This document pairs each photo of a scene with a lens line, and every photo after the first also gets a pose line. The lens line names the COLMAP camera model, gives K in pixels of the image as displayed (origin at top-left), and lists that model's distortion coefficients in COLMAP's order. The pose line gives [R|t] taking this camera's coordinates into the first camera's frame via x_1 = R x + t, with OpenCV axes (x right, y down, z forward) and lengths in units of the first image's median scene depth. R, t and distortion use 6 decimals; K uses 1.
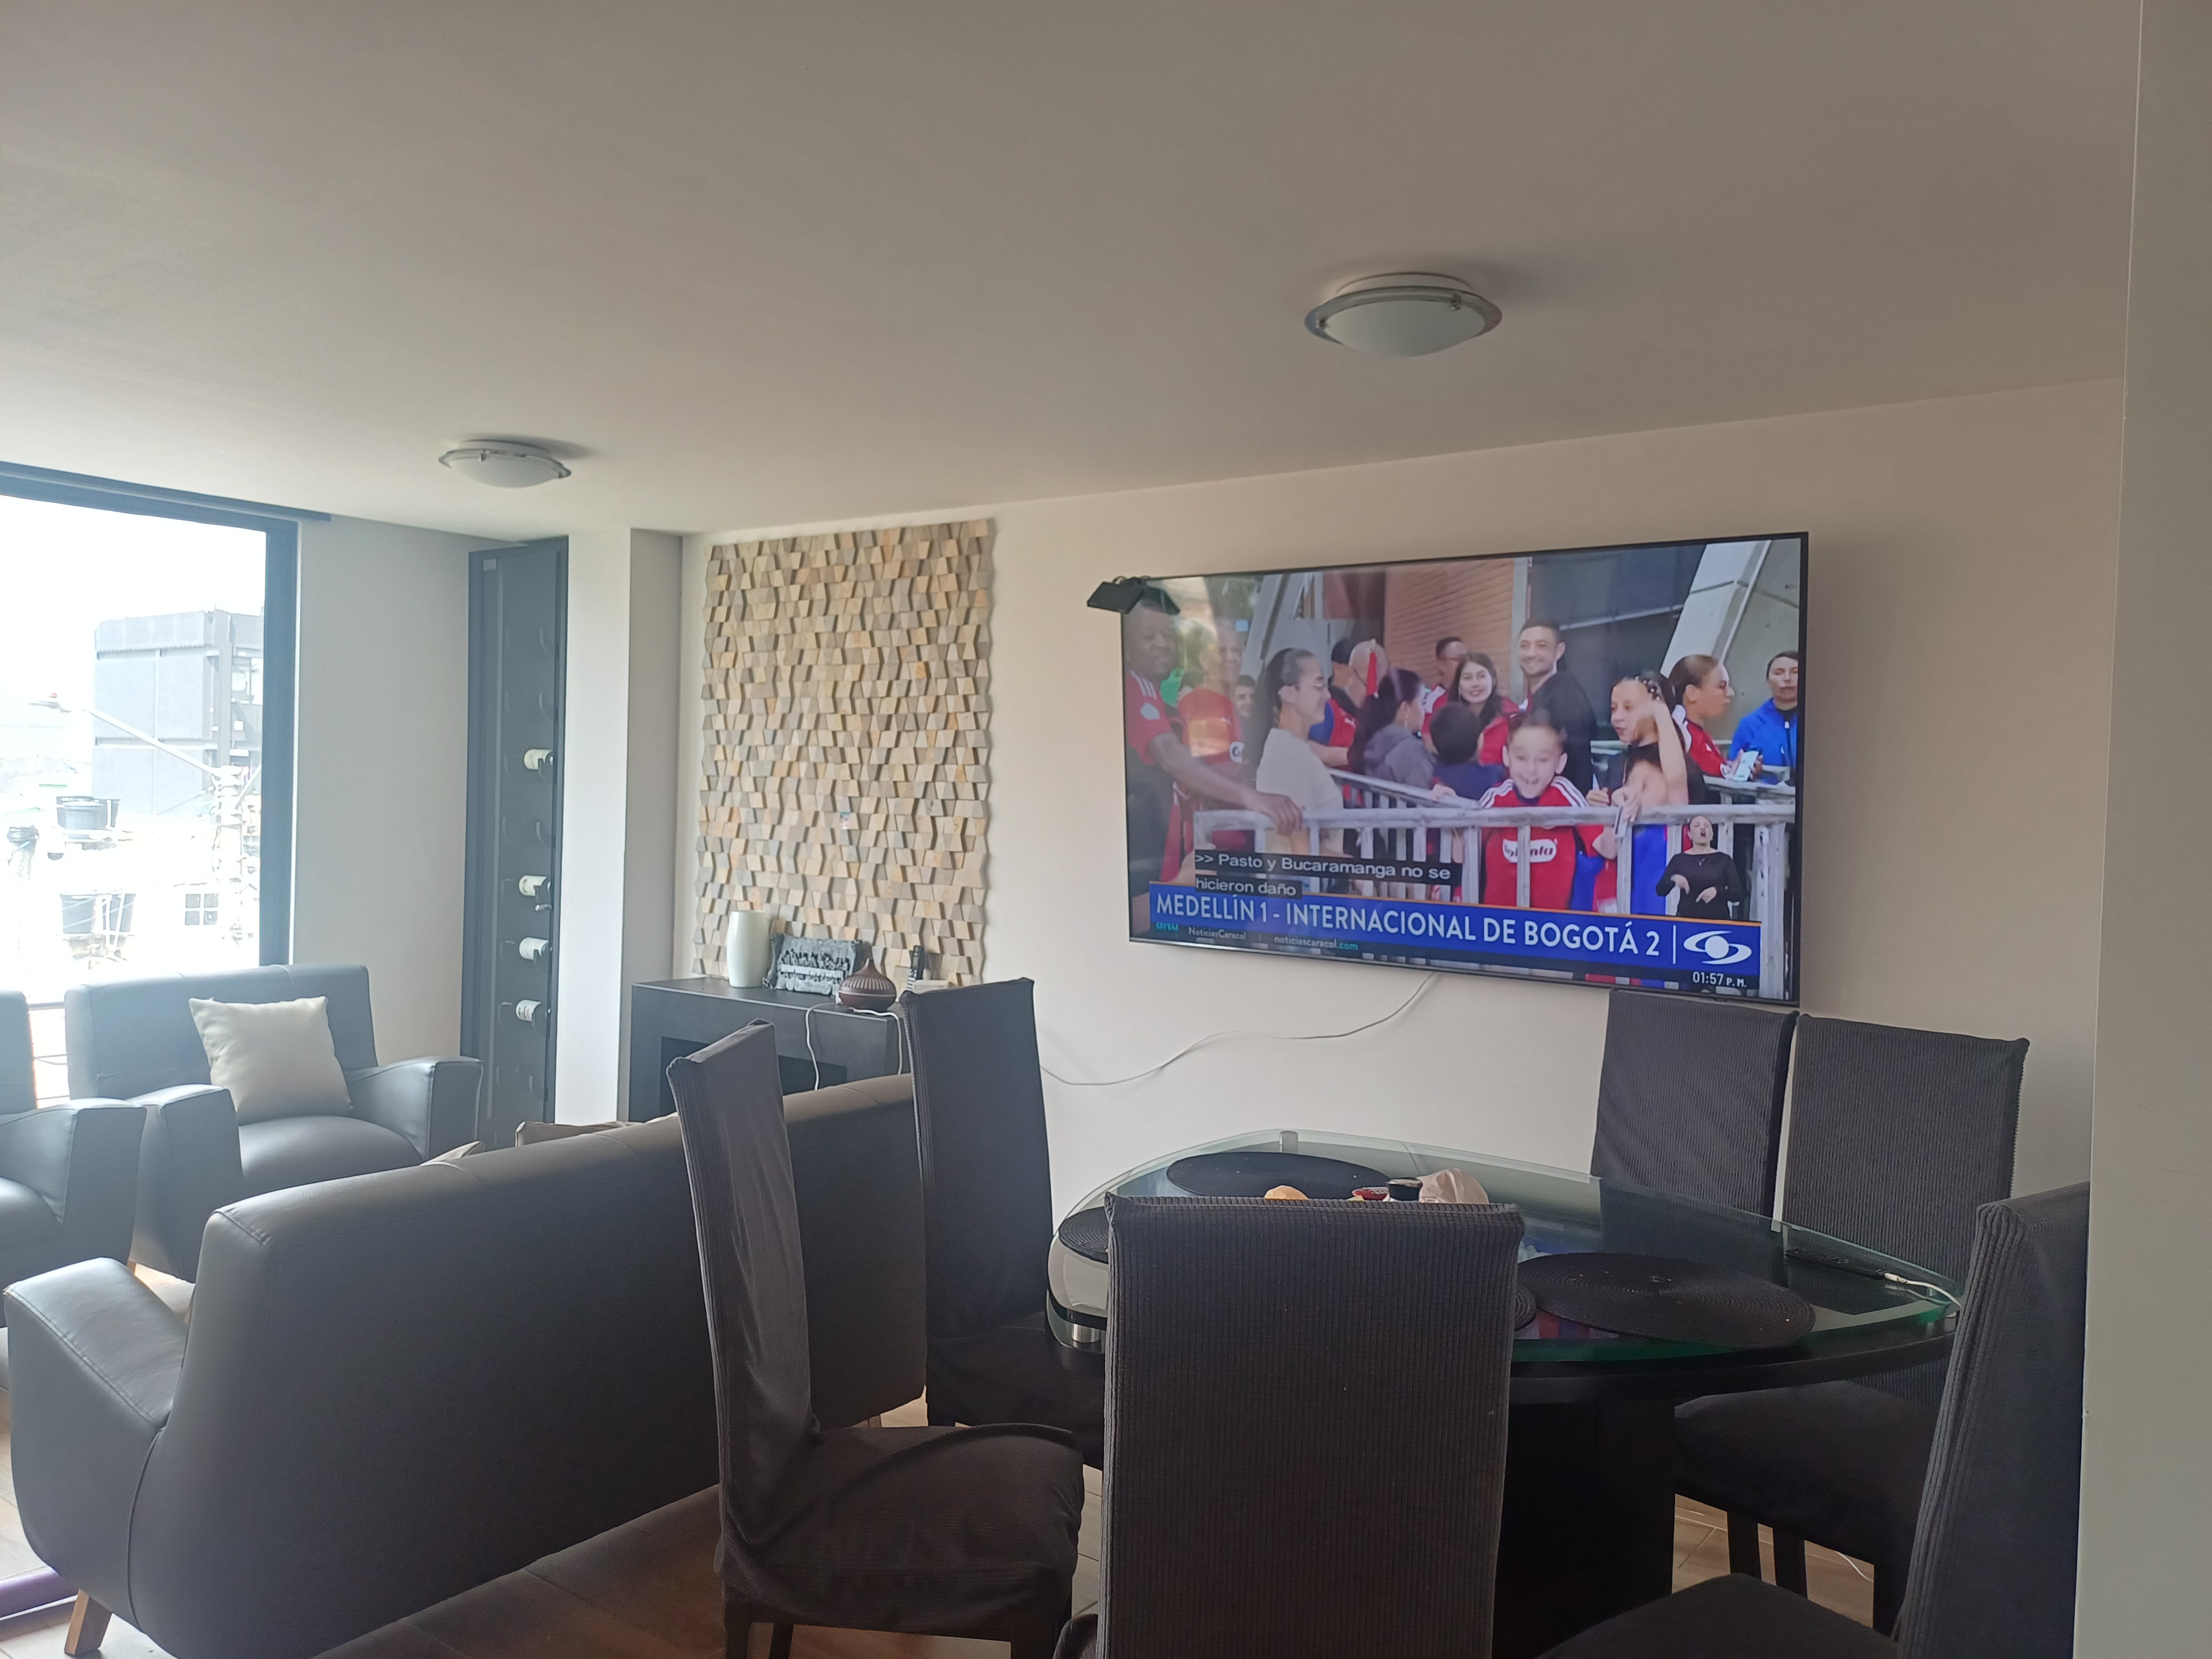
lens RADIAL K [[1620.2, 0, 1106.0], [0, 1620.2, 829.5], [0, 0, 1]] dist [0.321571, -0.000109]
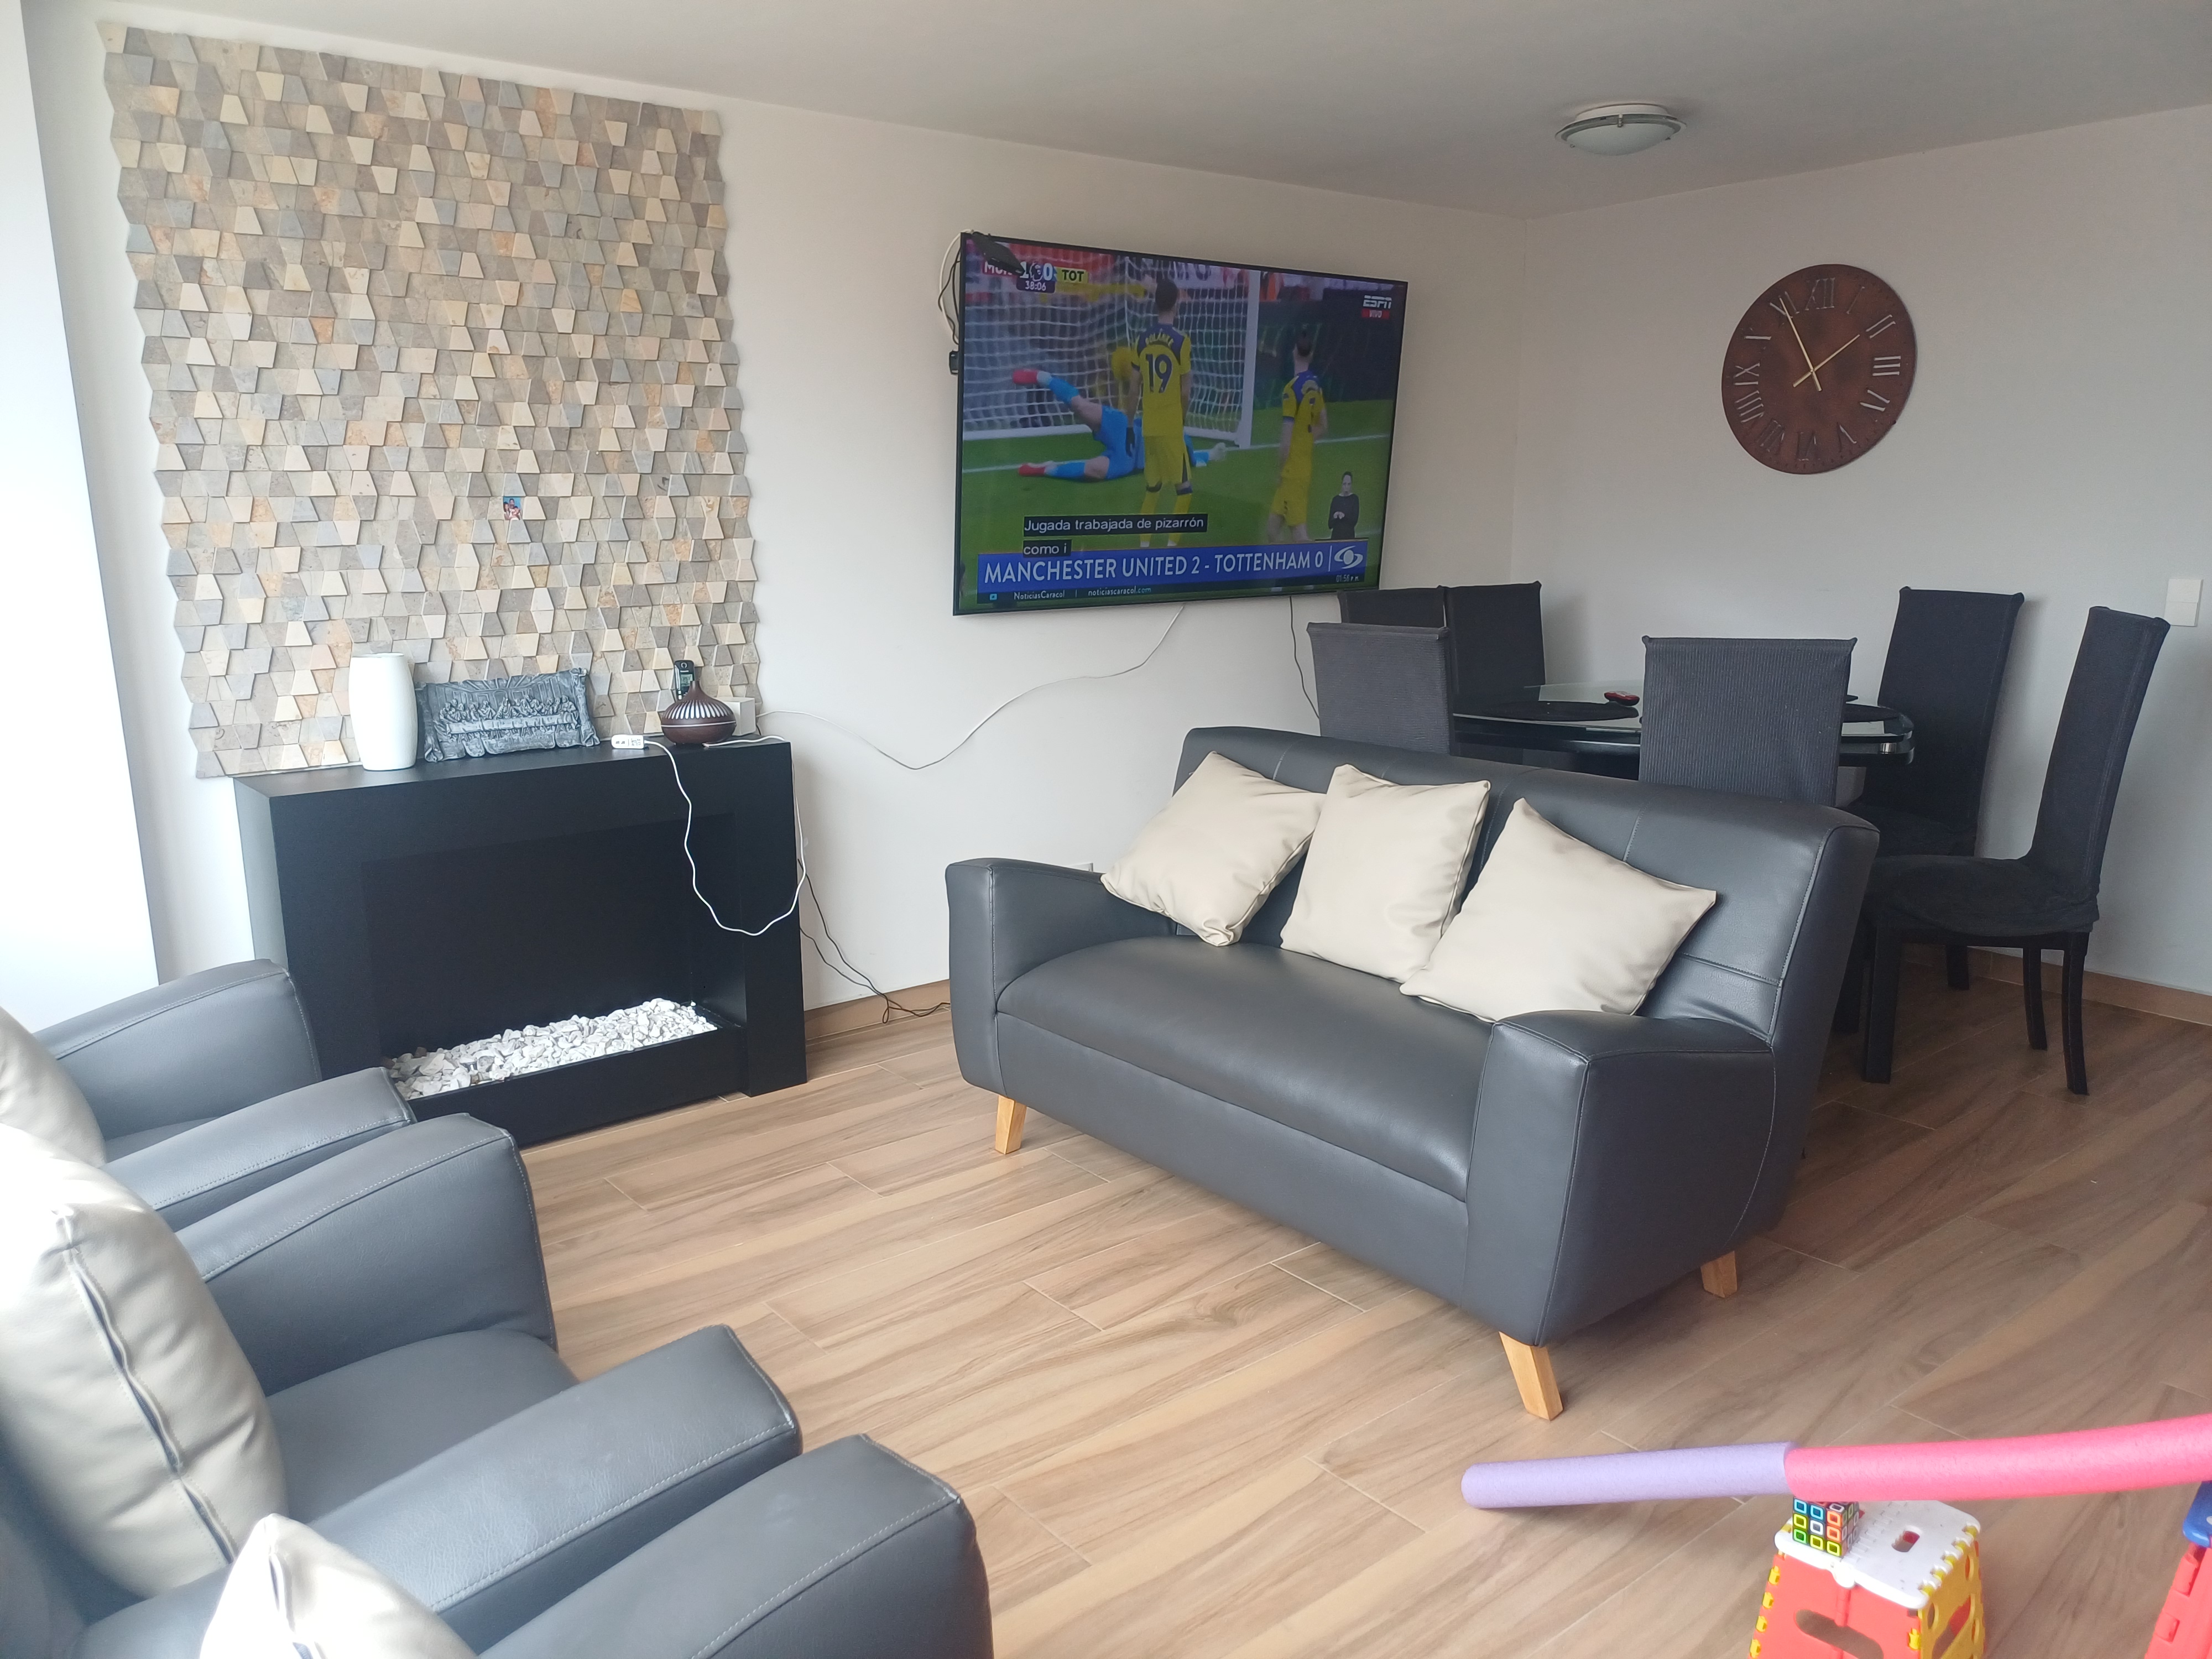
lens RADIAL K [[1627.6, 0, 1106.0], [0, 1627.6, 829.5], [0, 0, 1]] dist [0.019207, -0.000512]
pose [[0.248405, -0.238186, 0.938916, -0.822600], [0.017813, 0.970256, 0.241423, -0.038069], [-0.968492, -0.043246, 0.245259, 0.582533]]
